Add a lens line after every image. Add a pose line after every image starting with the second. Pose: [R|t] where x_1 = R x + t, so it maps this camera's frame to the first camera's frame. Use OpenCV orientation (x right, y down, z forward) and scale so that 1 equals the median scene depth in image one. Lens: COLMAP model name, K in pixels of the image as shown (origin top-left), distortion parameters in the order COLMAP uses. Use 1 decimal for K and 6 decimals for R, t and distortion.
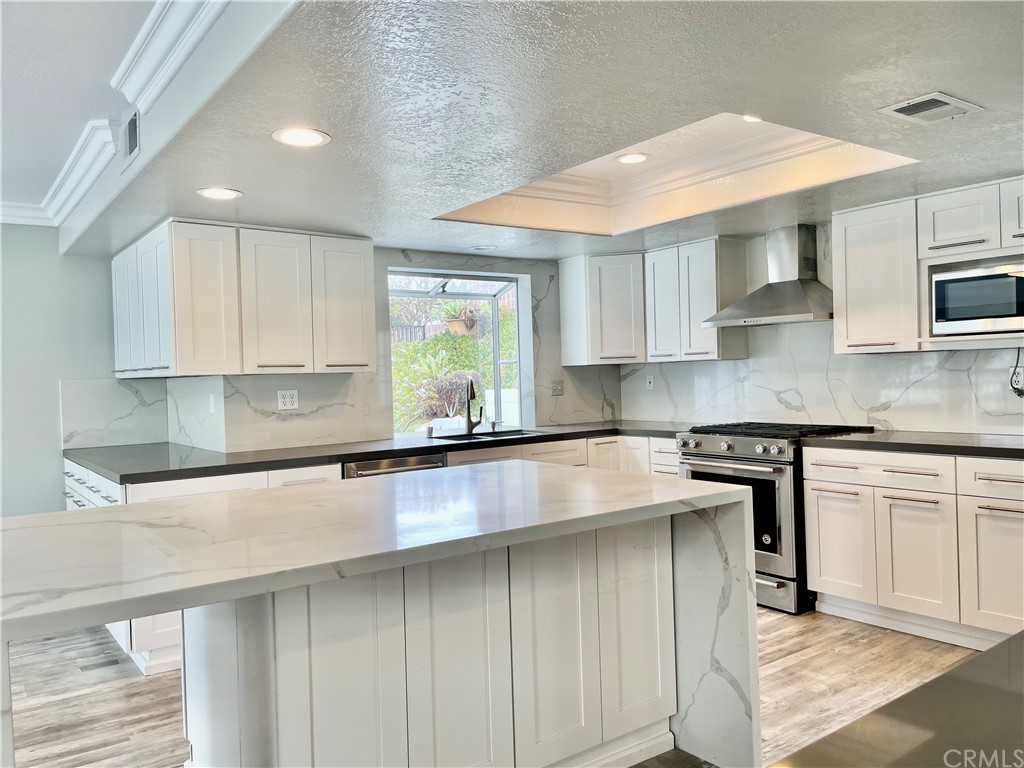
lens RADIAL K [[778.8, 0, 514.1], [0, 778.8, 384.7], [0, 0, 1]] dist [0.077857, -0.101674]
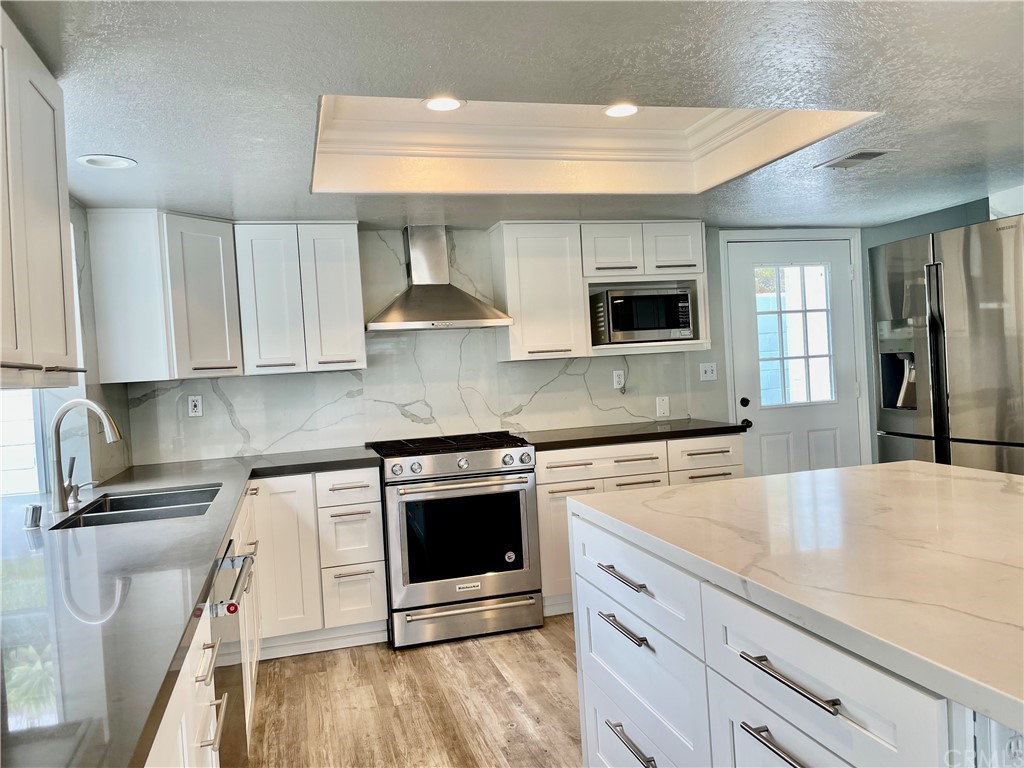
lens RADIAL K [[778.8, 0, 506.3], [0, 778.8, 385.2], [0, 0, 1]] dist [0.077857, -0.101674]
pose [[0.358568, -0.014707, 0.933388, -0.476940], [0.057705, 0.998313, -0.006438, -0.000958], [-0.931718, 0.056169, 0.358812, 0.580353]]
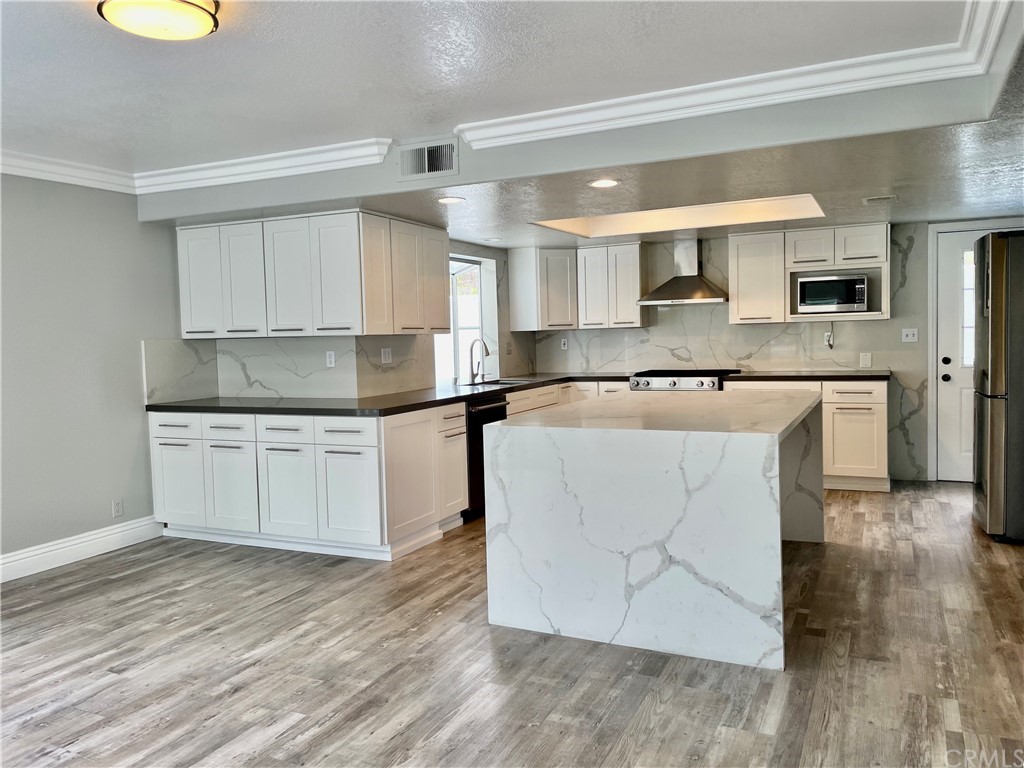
lens RADIAL K [[778.8, 0, 506.1], [0, 778.8, 378.1], [0, 0, 1]] dist [0.077857, -0.101674]
pose [[0.885458, -0.020735, 0.464257, -0.656892], [0.007323, 0.999503, 0.030675, 0.016817], [-0.464662, -0.023762, 0.885169, -0.177503]]
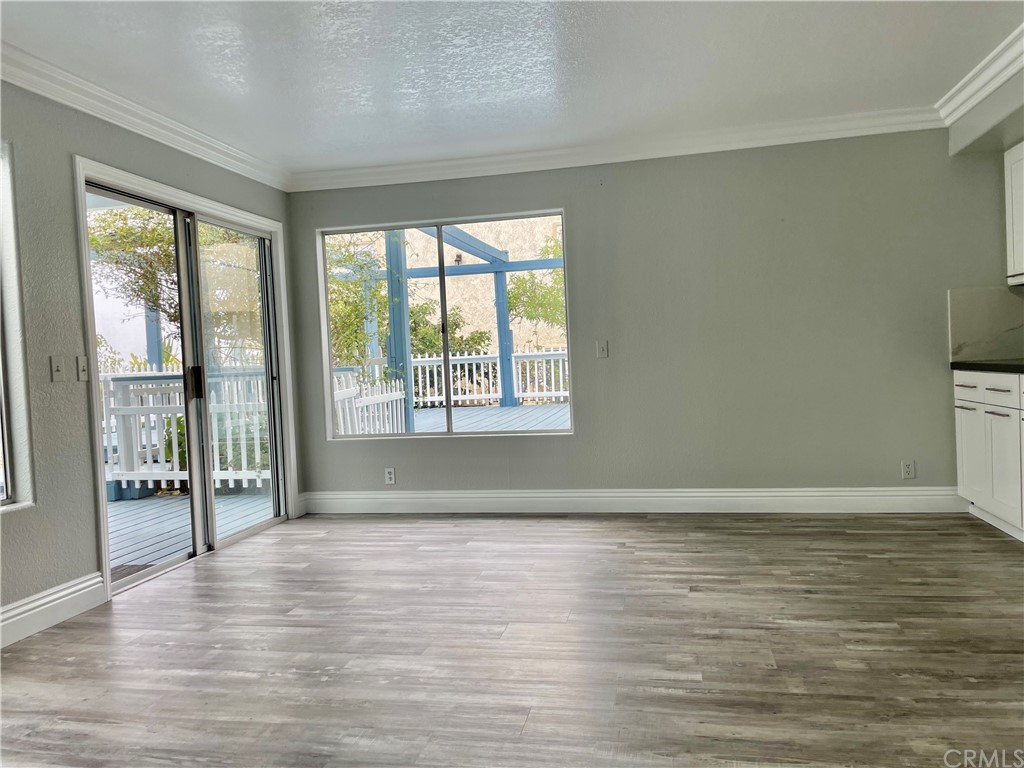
lens RADIAL K [[778.8, 0, 505.4], [0, 778.8, 381.3], [0, 0, 1]] dist [0.077857, -0.101674]
pose [[0.664523, 0.020574, -0.746985, -0.222784], [0.015264, 0.999039, 0.041095, 0.059690], [0.747112, -0.038710, 0.663570, -0.038428]]
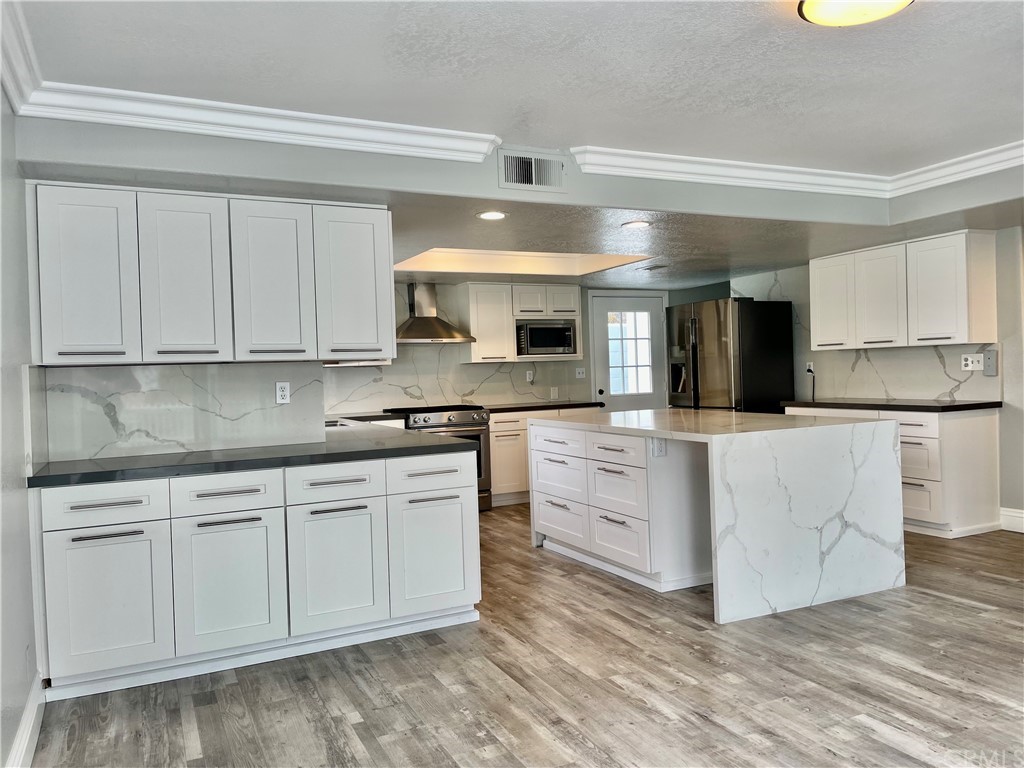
lens RADIAL K [[778.8, 0, 514.5], [0, 778.8, 381.5], [0, 0, 1]] dist [0.077857, -0.101674]
pose [[0.180740, 0.012295, 0.983454, -1.145526], [0.041716, 0.998926, -0.020155, 0.037370], [-0.982646, 0.044668, 0.180033, 0.535226]]
